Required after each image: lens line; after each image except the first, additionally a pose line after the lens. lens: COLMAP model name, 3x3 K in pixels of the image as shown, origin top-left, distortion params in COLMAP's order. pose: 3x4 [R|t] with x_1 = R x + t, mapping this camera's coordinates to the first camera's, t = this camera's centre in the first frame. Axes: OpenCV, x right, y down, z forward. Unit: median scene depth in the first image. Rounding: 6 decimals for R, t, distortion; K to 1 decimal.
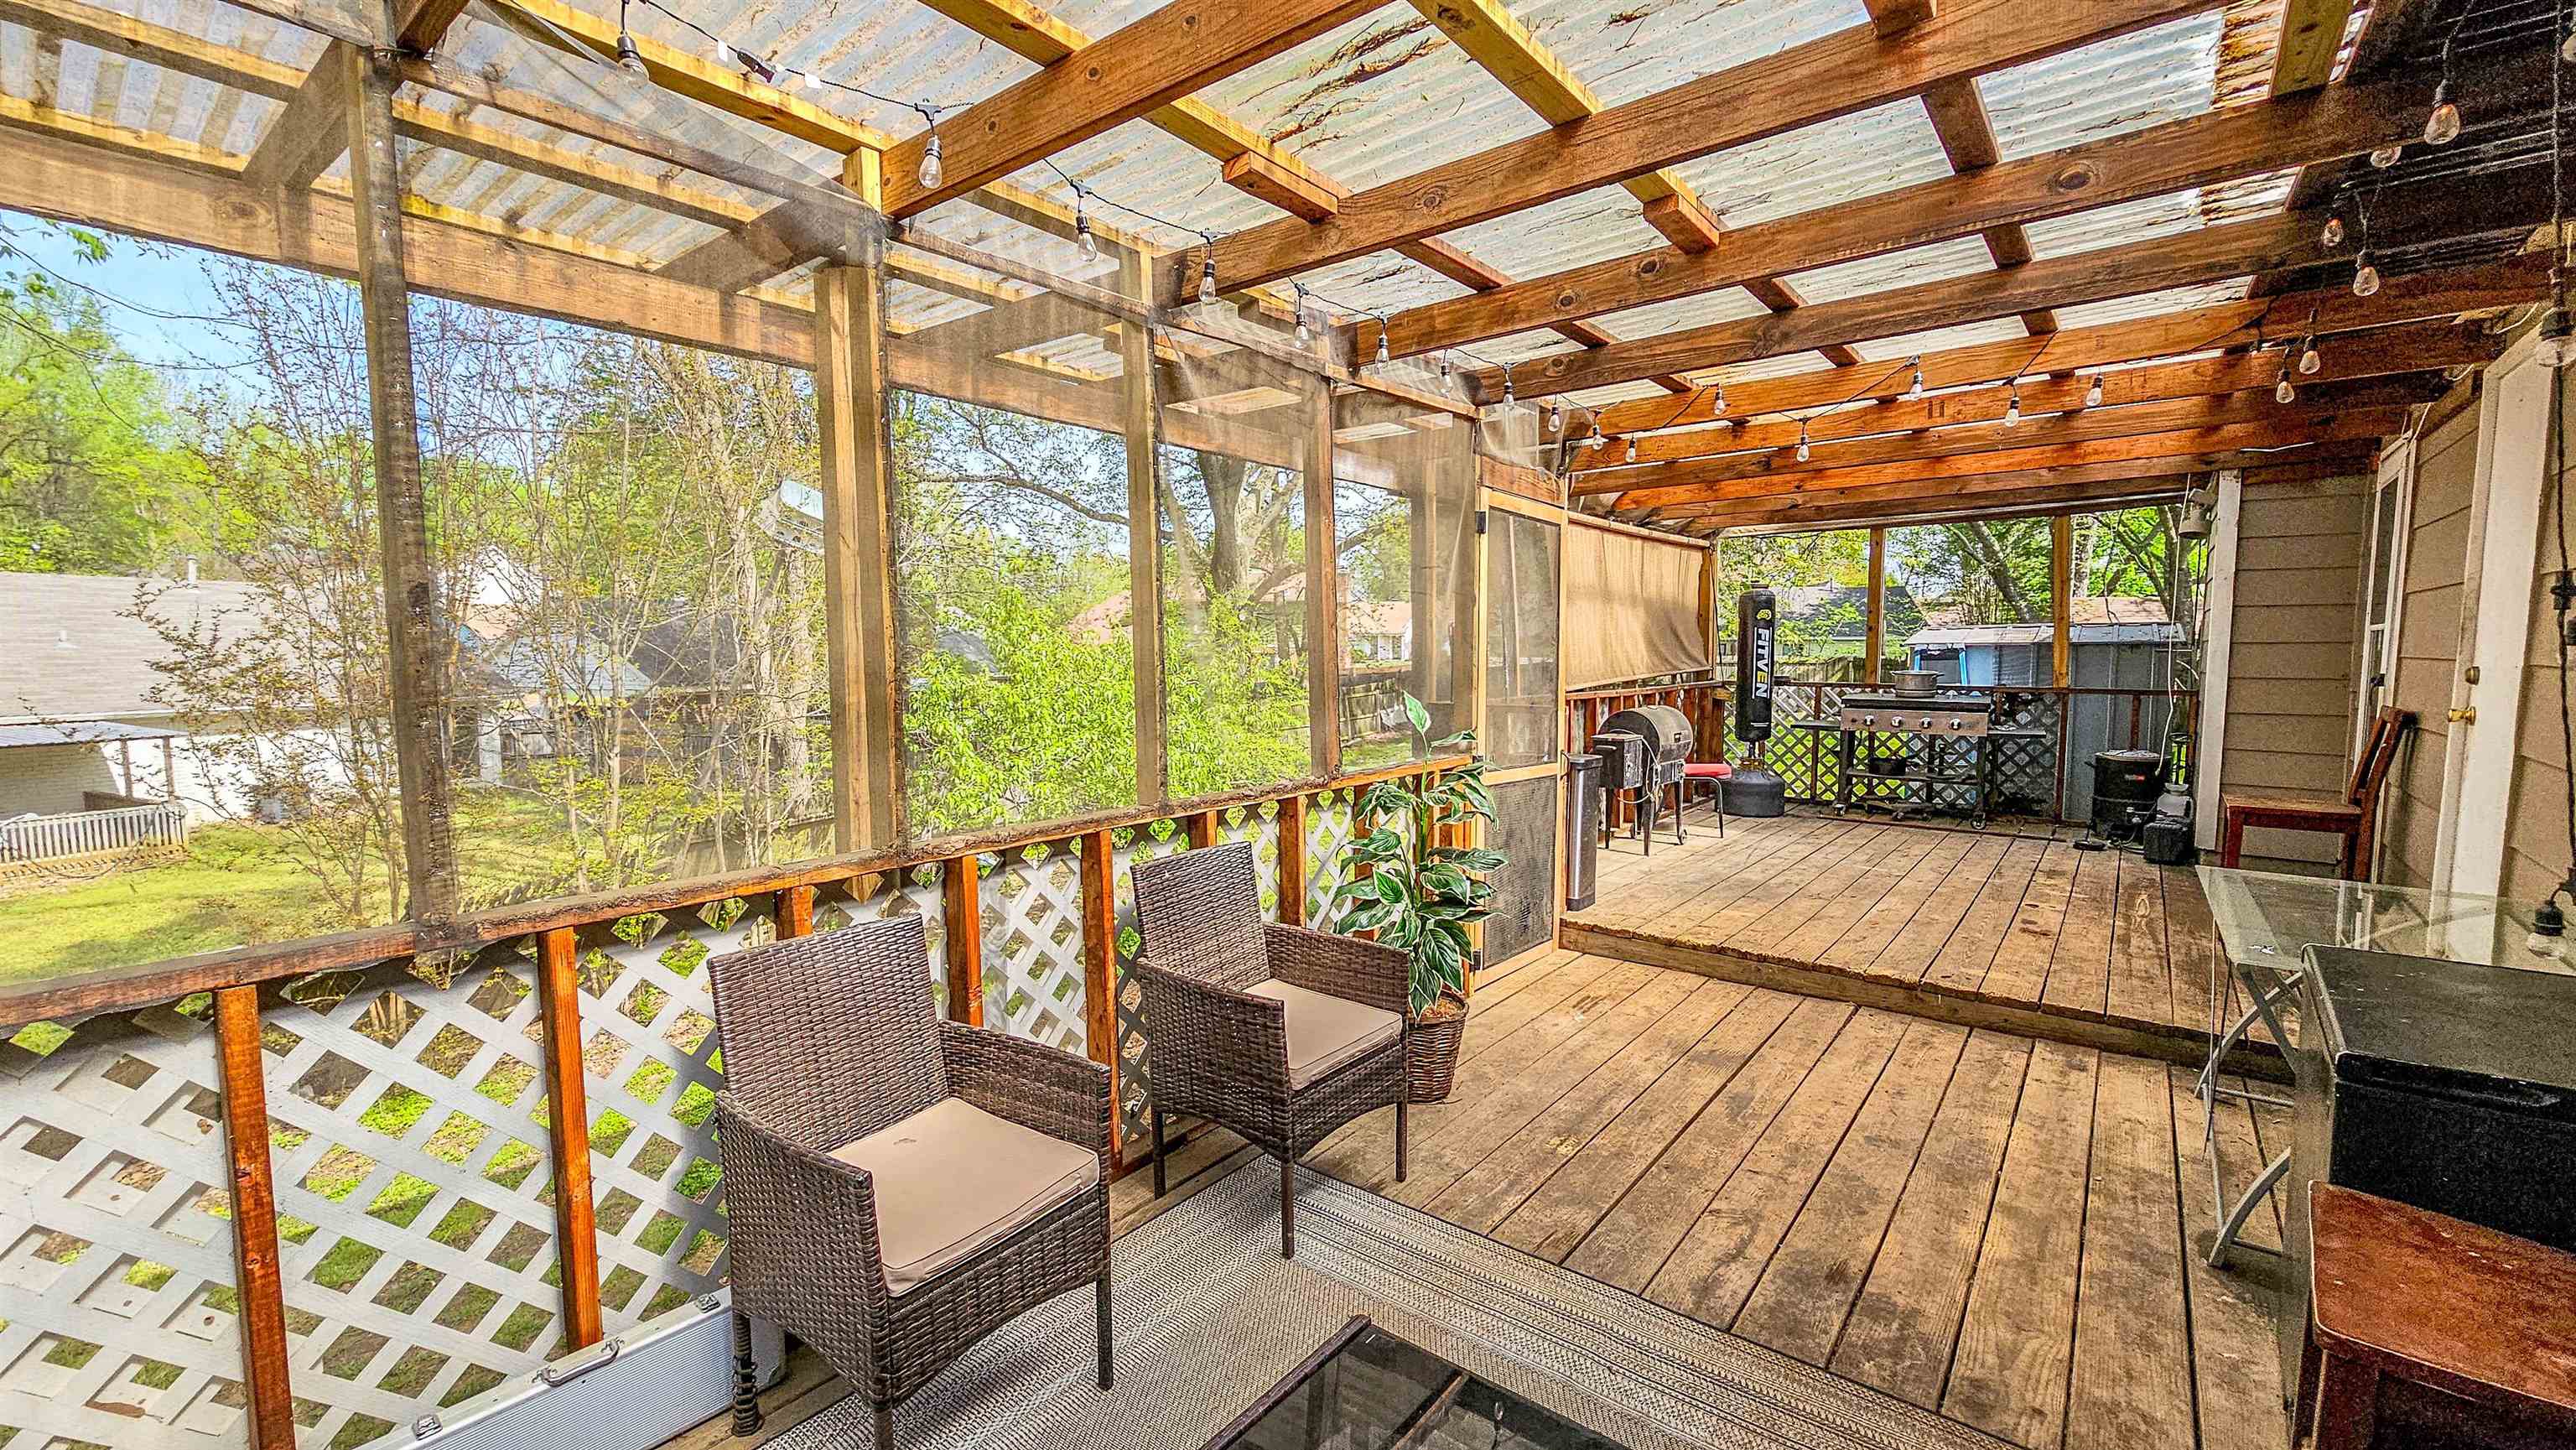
lens RADIAL K [[1059.4, 0, 1293.9], [0, 1059.4, 730.7], [0, 0, 1]] dist [-0.002294, -0.000096]
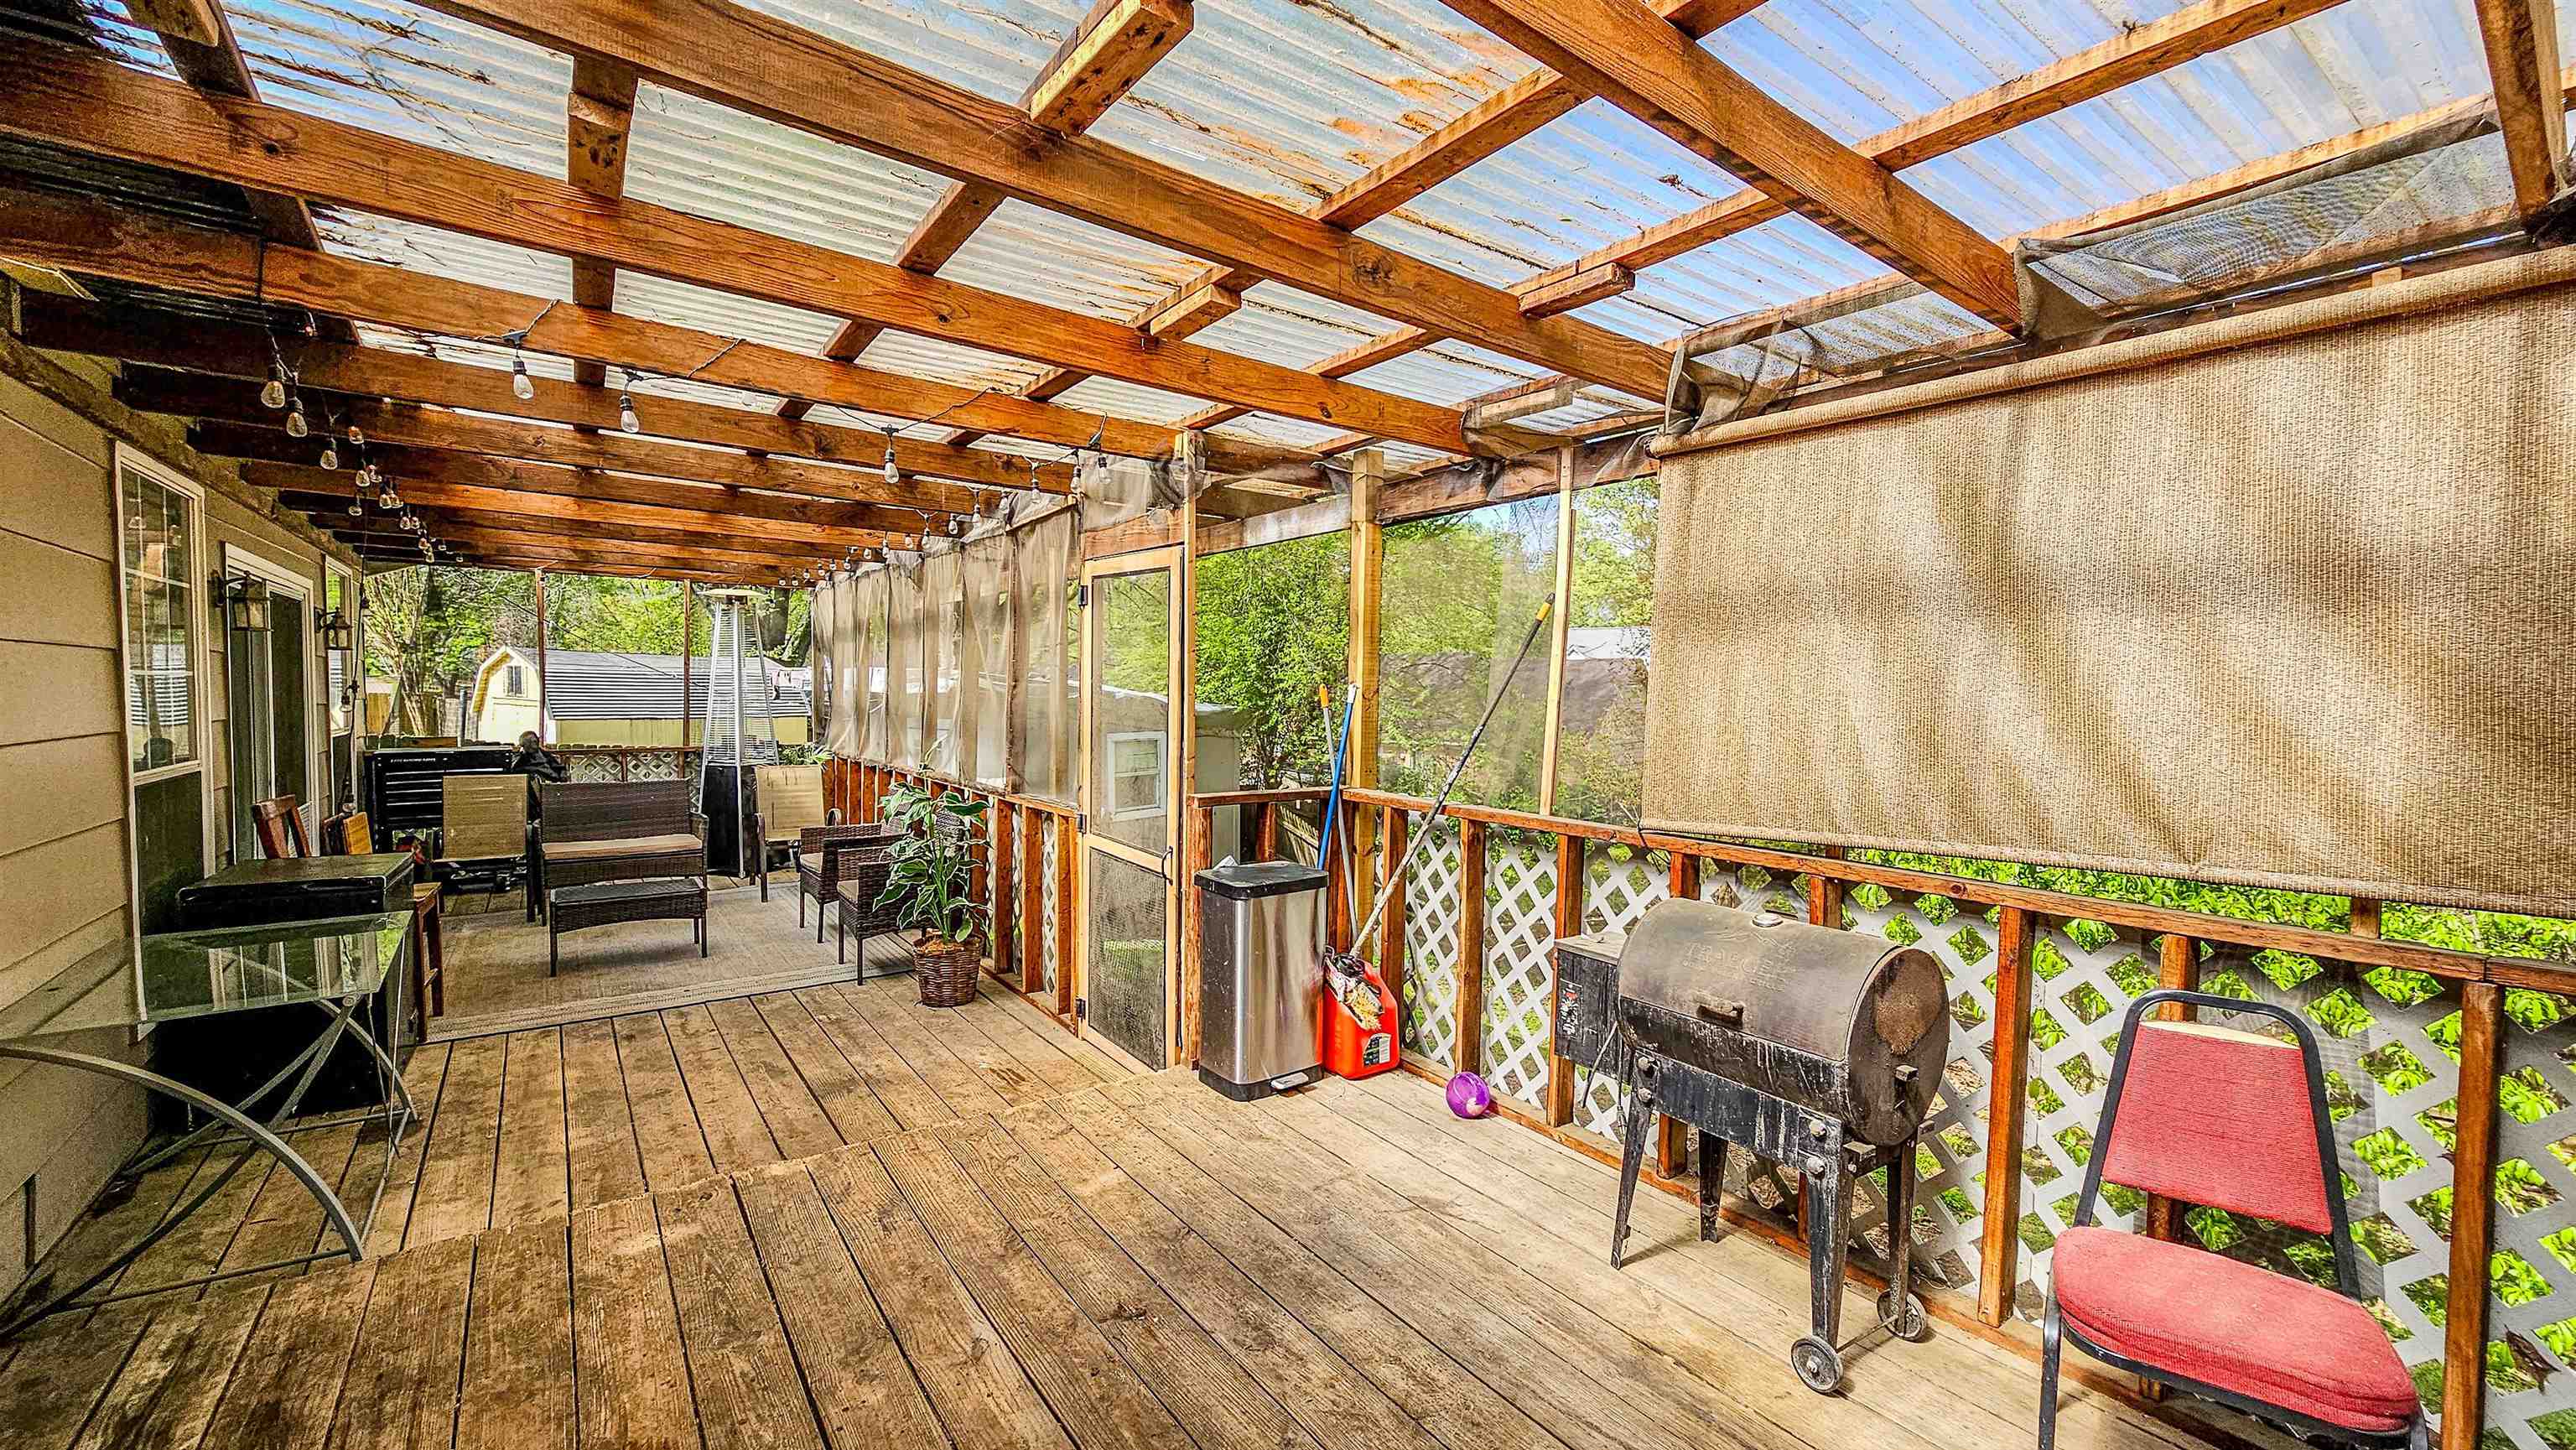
lens RADIAL K [[1059.4, 0, 1293.9], [0, 1059.4, 730.7], [0, 0, 1]] dist [-0.002294, -0.000096]
pose [[-0.278402, 0.038614, -0.959688, 1.185954], [-0.085444, 0.994234, 0.064791, -0.153686], [0.956656, 0.100038, -0.273498, 1.557974]]
